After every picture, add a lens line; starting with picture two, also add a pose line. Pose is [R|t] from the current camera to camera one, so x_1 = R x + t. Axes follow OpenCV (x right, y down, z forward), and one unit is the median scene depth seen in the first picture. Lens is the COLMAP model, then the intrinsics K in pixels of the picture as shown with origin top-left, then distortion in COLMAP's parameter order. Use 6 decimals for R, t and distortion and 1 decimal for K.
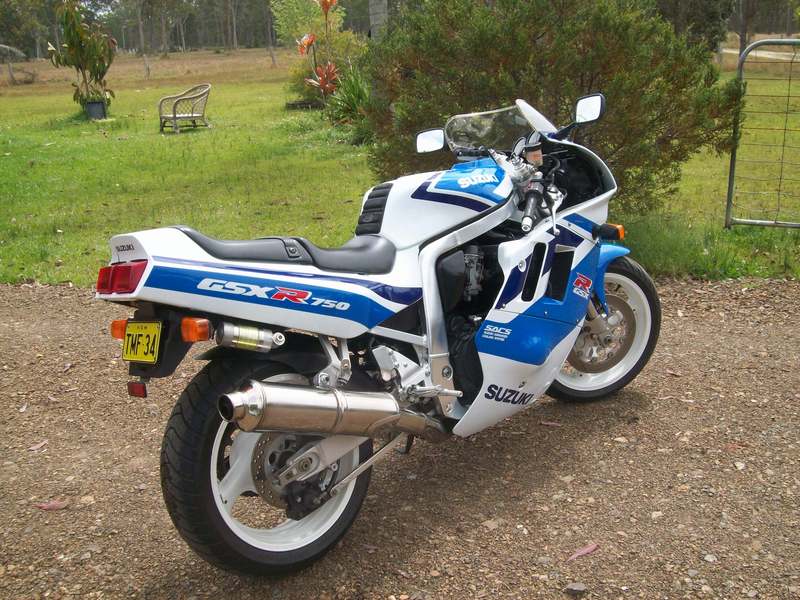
lens RADIAL K [[851.5, 0, 400.0], [0, 851.5, 300.0], [0, 0, 1]] dist [-0.129287, 0.015656]
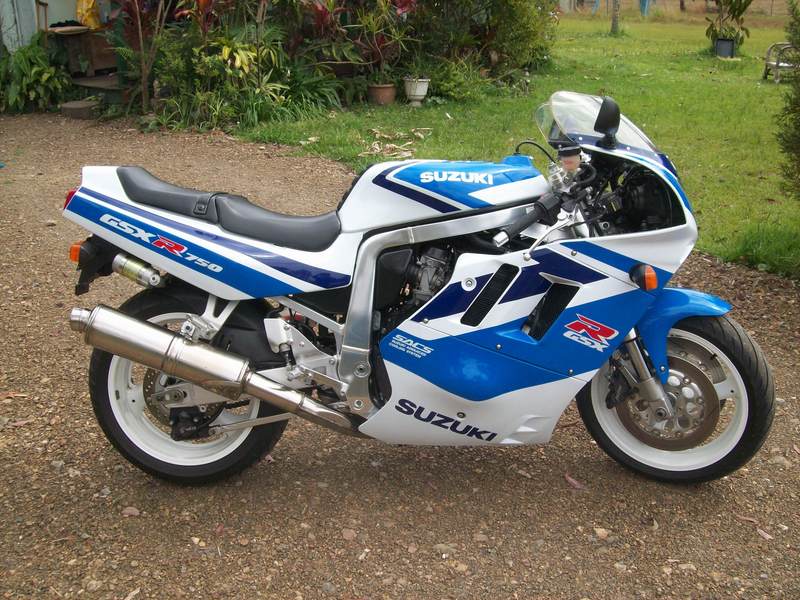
lens RADIAL K [[851.5, 0, 400.0], [0, 851.5, 300.0], [0, 0, 1]] dist [-0.129287, 0.015656]
pose [[0.691250, 0.279997, -0.666165, 0.694896], [-0.225423, 0.959430, 0.169349, -0.159533], [0.686555, 0.033106, 0.726323, 0.330563]]
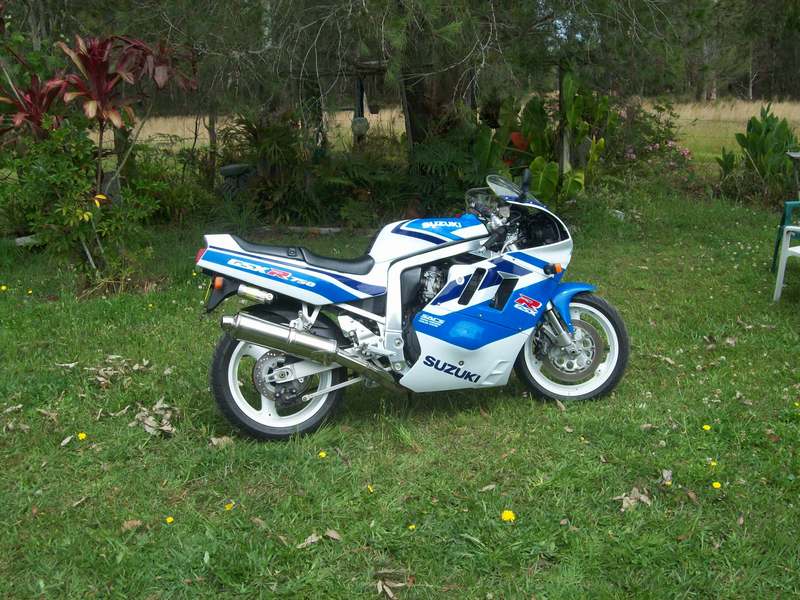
lens RADIAL K [[851.5, 0, 400.0], [0, 851.5, 300.0], [0, 0, 1]] dist [-0.129287, 0.015656]
pose [[0.873148, 0.057056, -0.484104, 0.802361], [-0.126900, 0.985489, -0.112732, 0.181489], [0.470647, 0.159864, 0.867718, -0.361804]]
